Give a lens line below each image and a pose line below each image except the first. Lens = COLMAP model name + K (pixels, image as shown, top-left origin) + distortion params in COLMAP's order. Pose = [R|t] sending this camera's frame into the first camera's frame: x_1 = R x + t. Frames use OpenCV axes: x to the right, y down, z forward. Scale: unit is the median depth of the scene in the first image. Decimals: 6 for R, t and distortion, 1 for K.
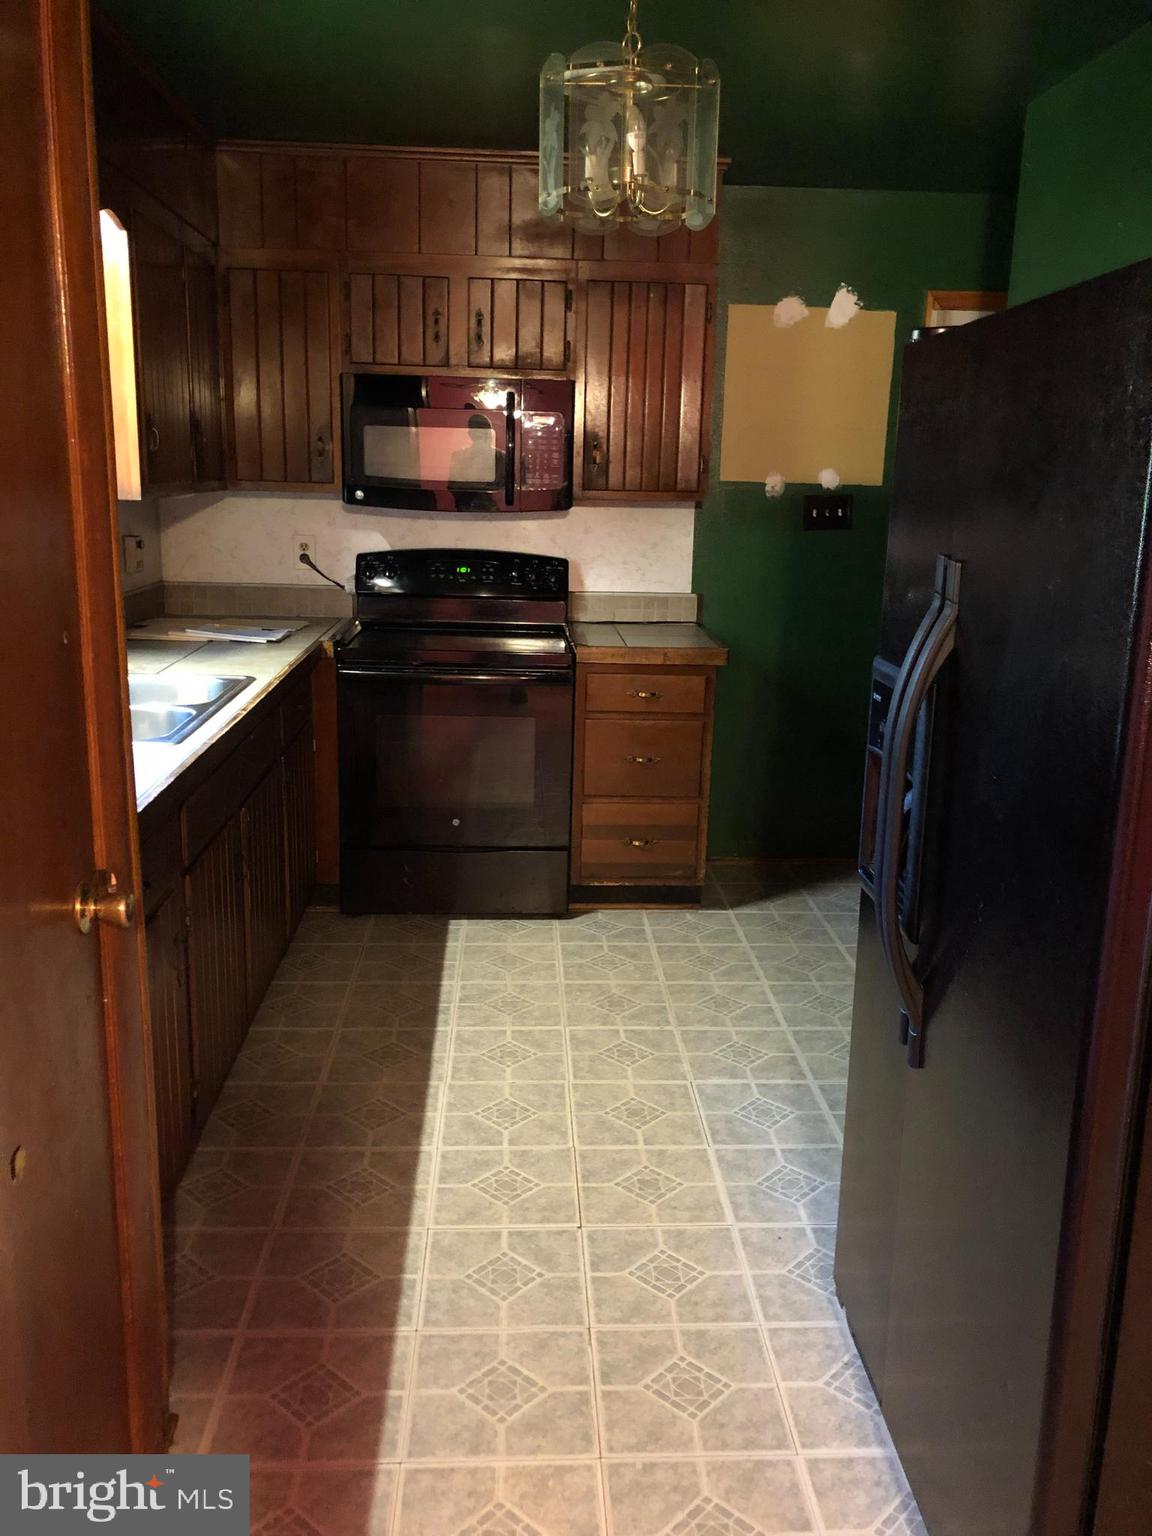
lens RADIAL K [[1261.1, 0, 577.8], [0, 1261.1, 768.4], [0, 0, 1]] dist [0.033717, -0.063255]
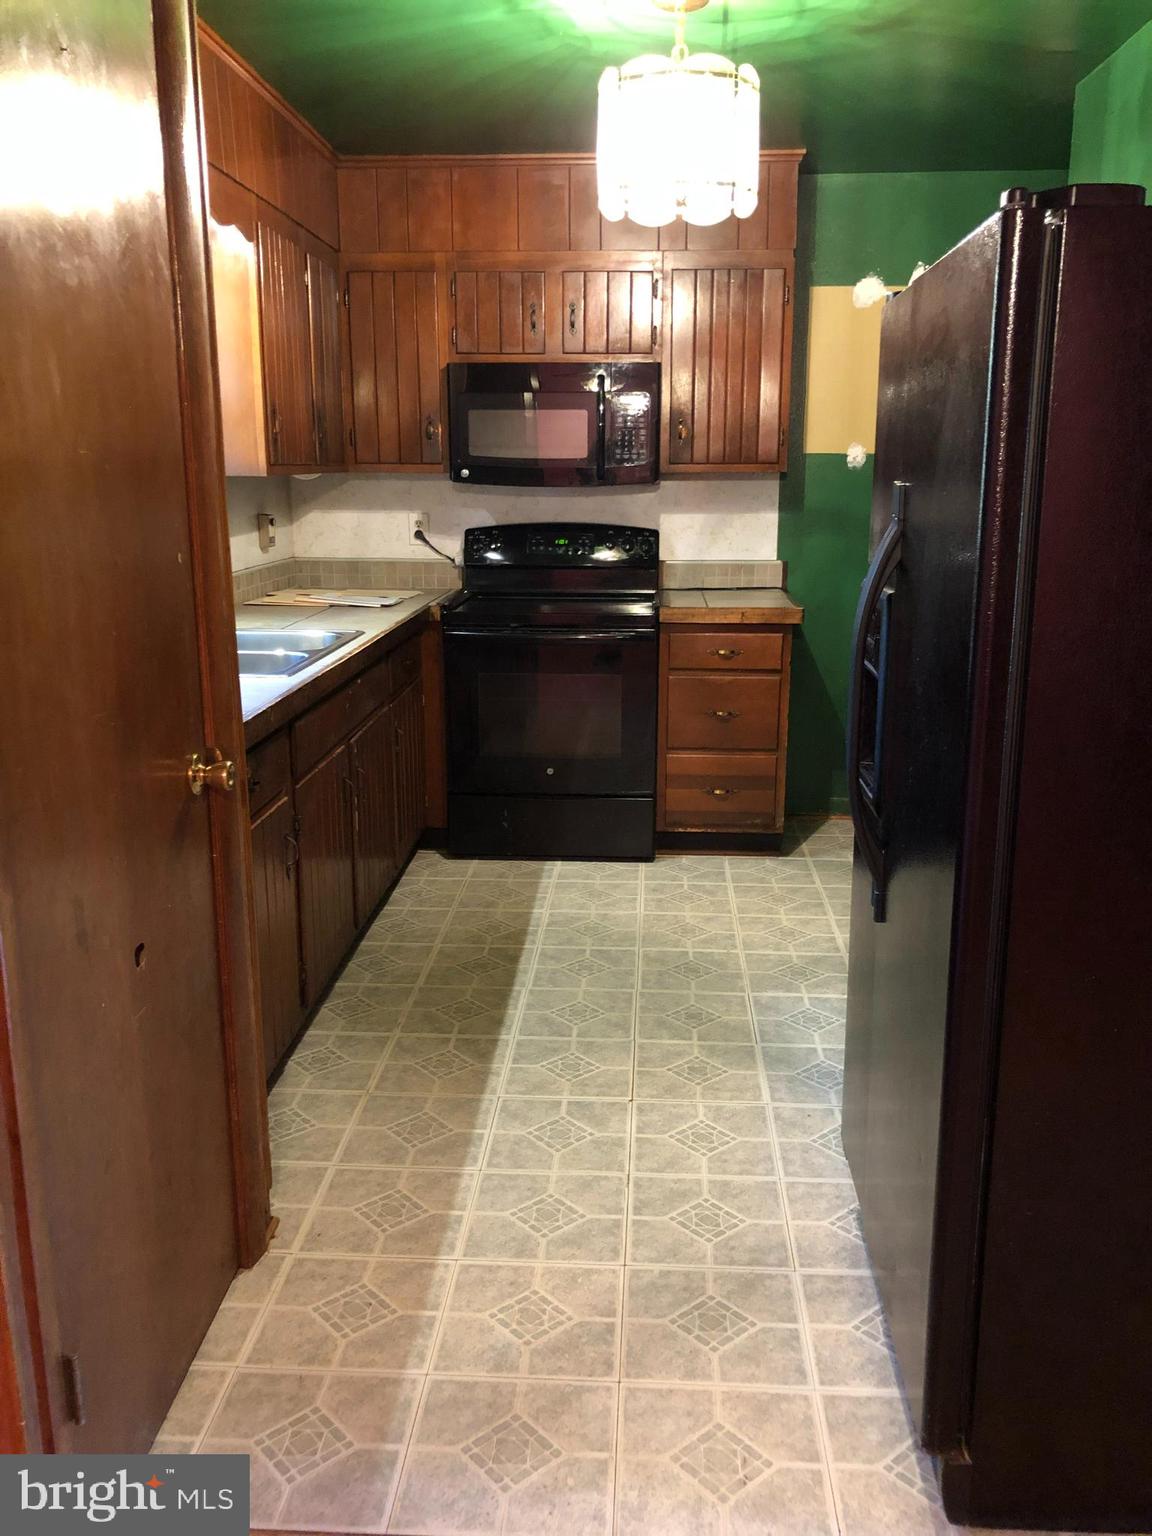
lens RADIAL K [[1261.1, 0, 578.5], [0, 1261.1, 769.1], [0, 0, 1]] dist [0.033717, -0.063255]
pose [[0.993431, 0.002471, -0.114403, 0.061267], [-0.002367, 0.999997, 0.001050, 0.046815], [0.114405, -0.000772, 0.993434, -0.096285]]
